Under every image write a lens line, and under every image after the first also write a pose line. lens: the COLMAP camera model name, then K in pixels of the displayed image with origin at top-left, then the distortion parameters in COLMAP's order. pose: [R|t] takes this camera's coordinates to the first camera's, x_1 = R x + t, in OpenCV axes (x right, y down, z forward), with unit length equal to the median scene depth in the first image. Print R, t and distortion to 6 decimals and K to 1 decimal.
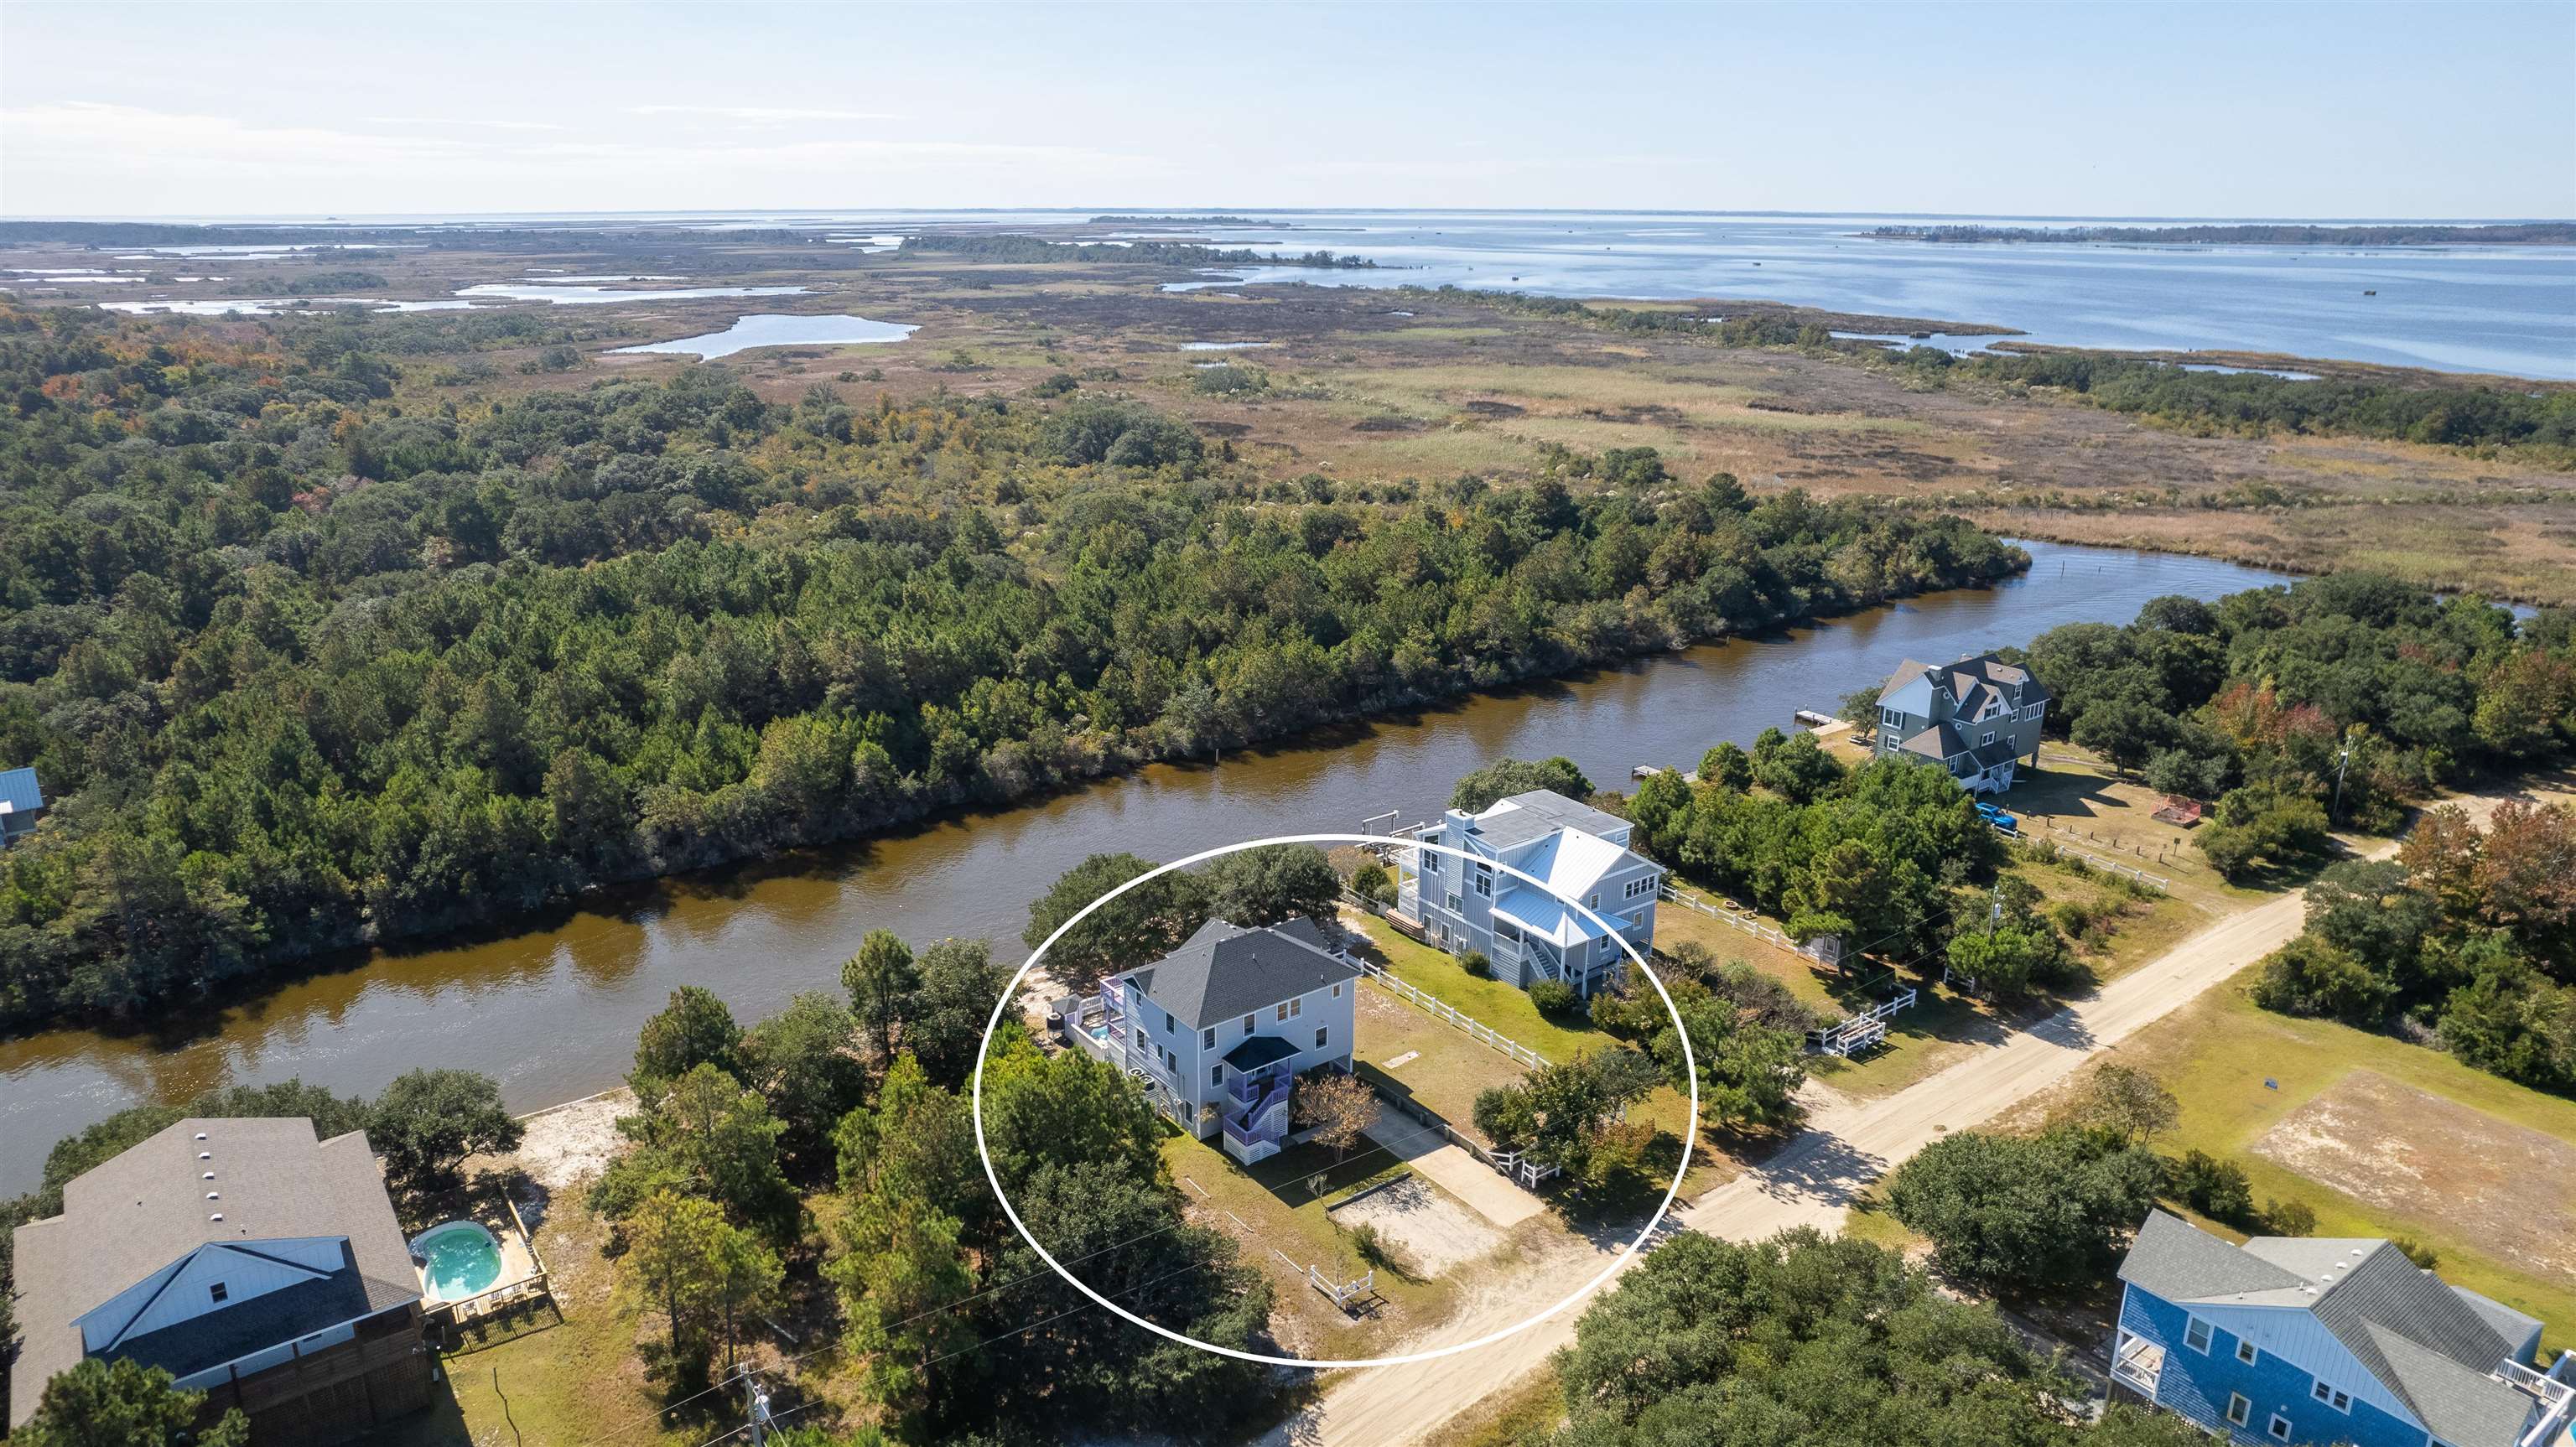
lens RADIAL K [[1657.1, 0, 1285.6], [0, 1657.1, 724.3], [0, 0, 1]] dist [-0.072033, 0.065592]
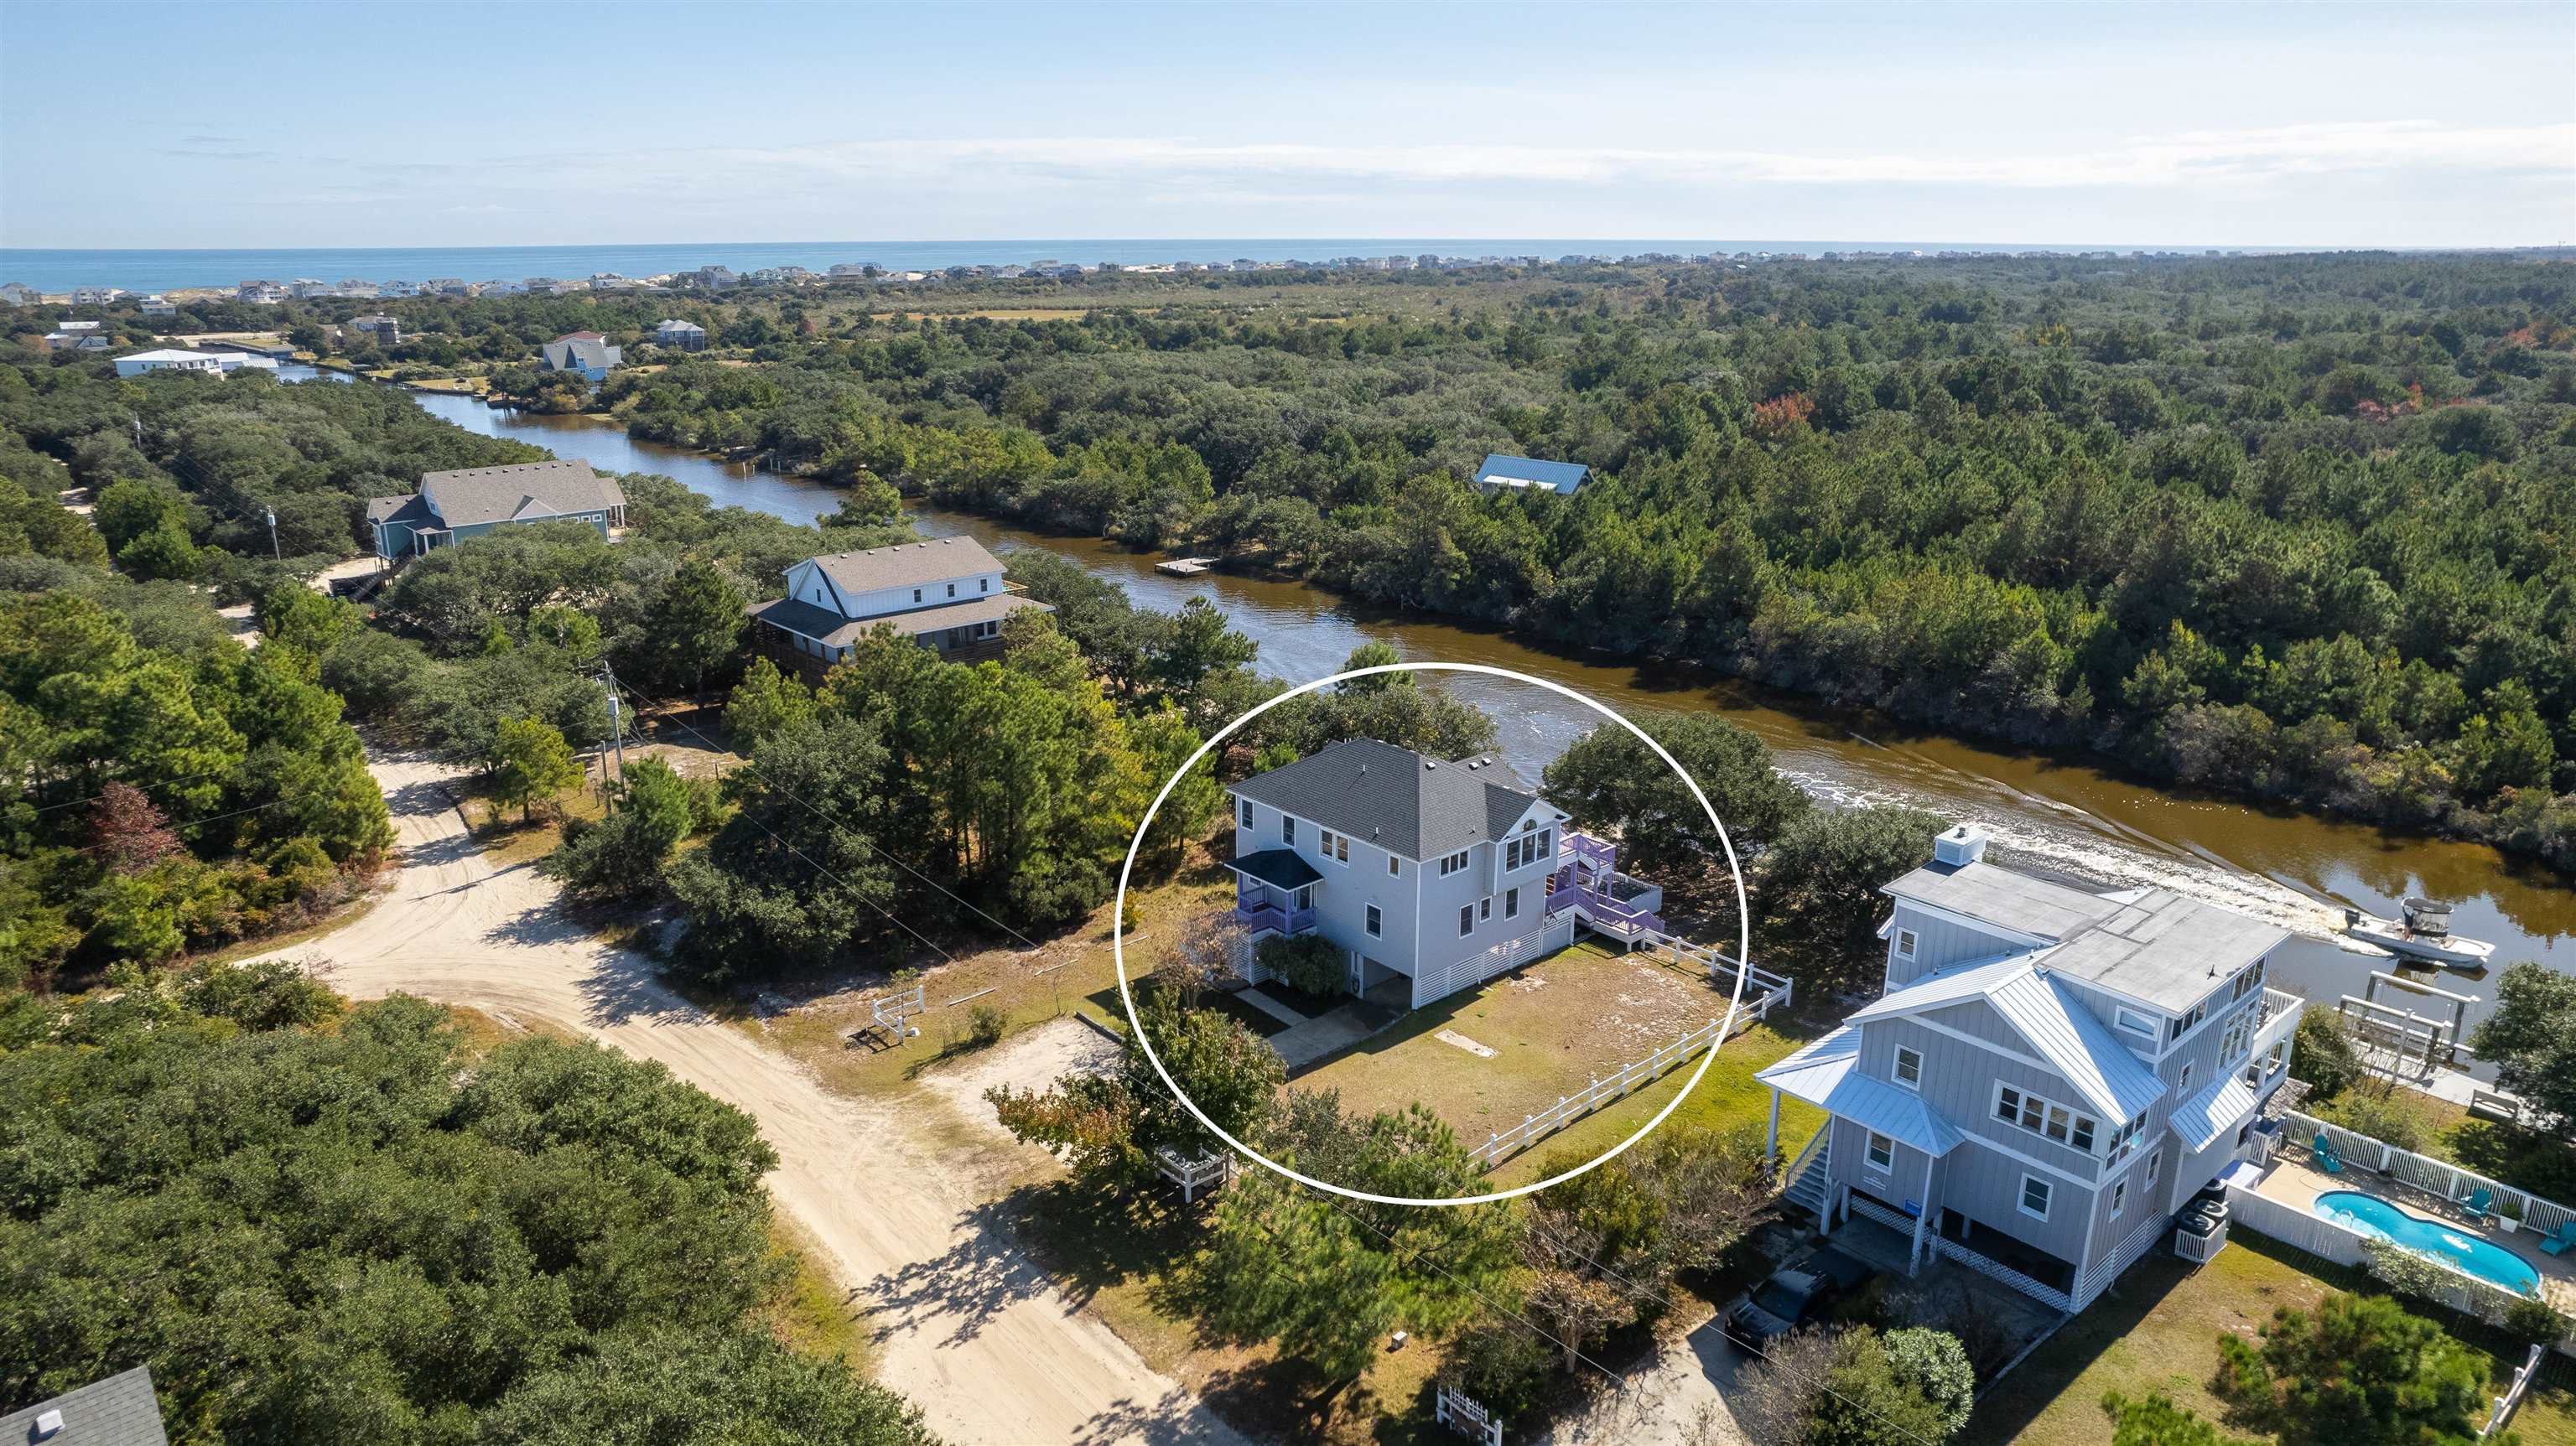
lens RADIAL K [[1649.8, 0, 1301.6], [0, 1649.8, 732.0], [0, 0, 1]] dist [-0.068427, 0.059627]
pose [[0.093908, 0.287710, -0.953102, 0.408437], [-0.299968, 0.921022, 0.248471, -0.028836], [0.949316, 0.262567, 0.172795, 0.517658]]
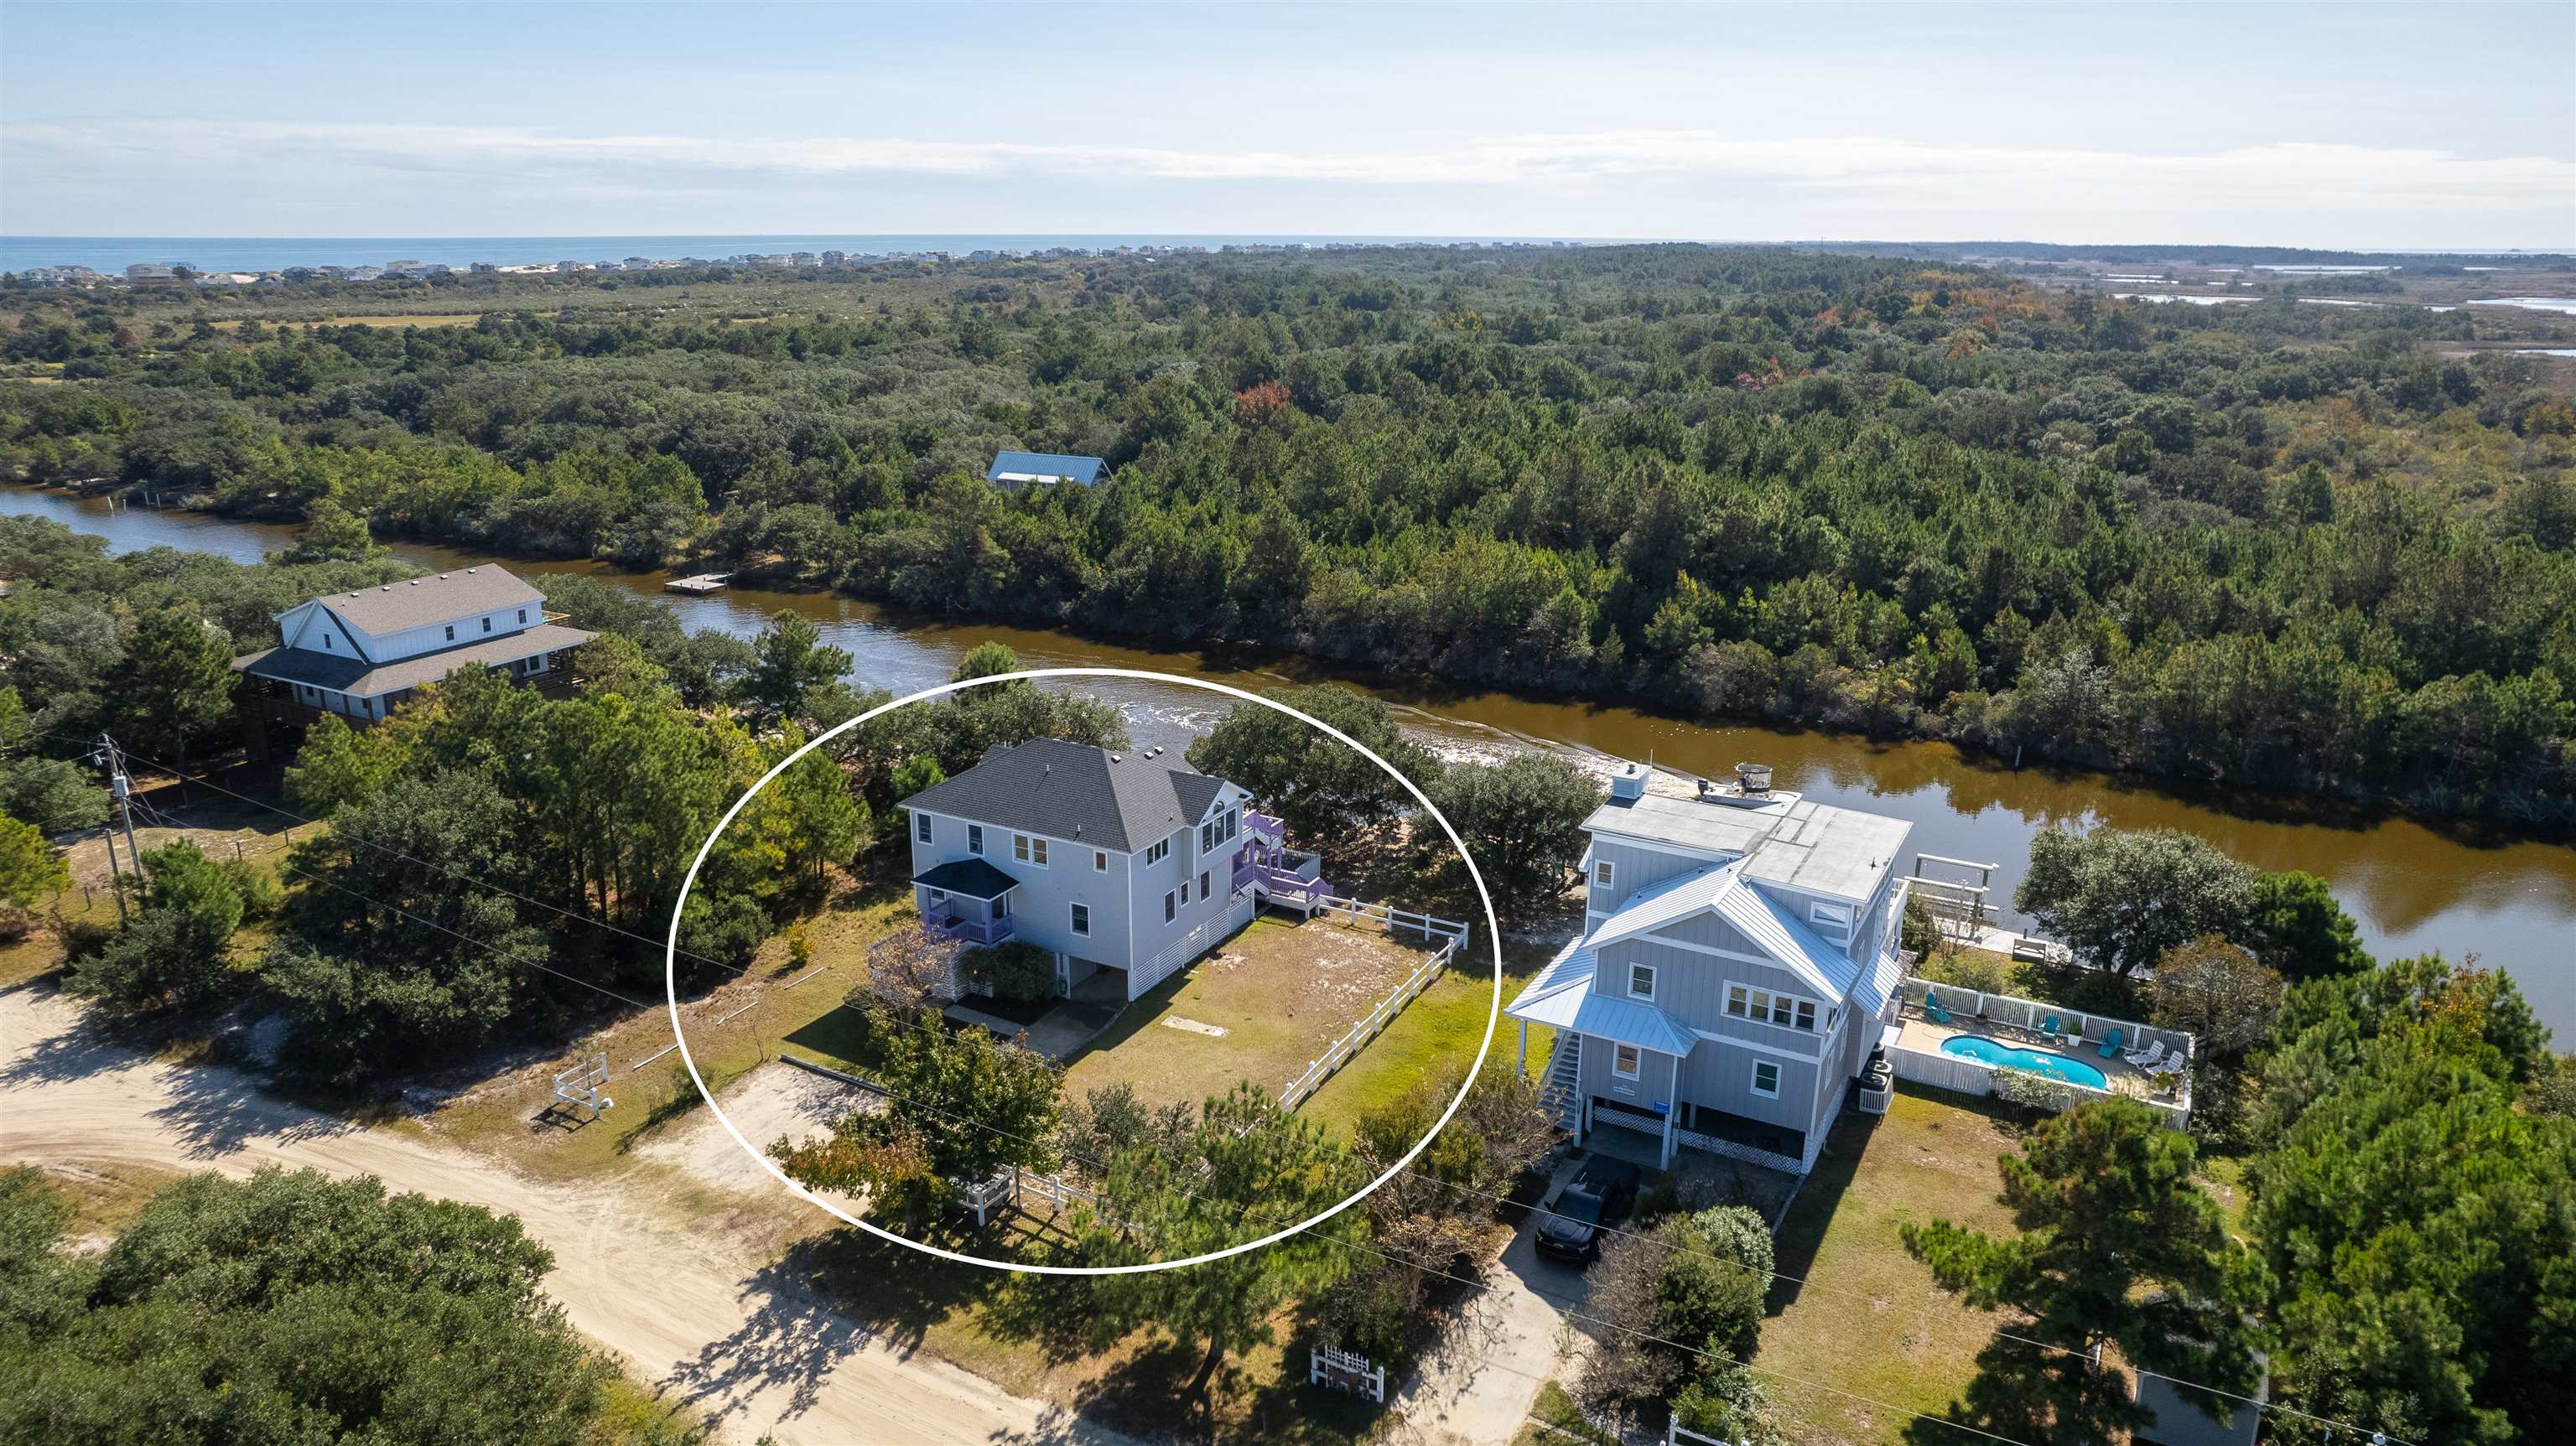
lens RADIAL K [[1657.0, 0, 1285.6], [0, 1657.0, 723.8], [0, 0, 1]] dist [-0.072033, 0.065592]
pose [[0.419864, 0.261011, -0.869245, 0.397281], [-0.277707, 0.948764, 0.150750, -0.009981], [0.864056, 0.178101, 0.470837, 0.457275]]
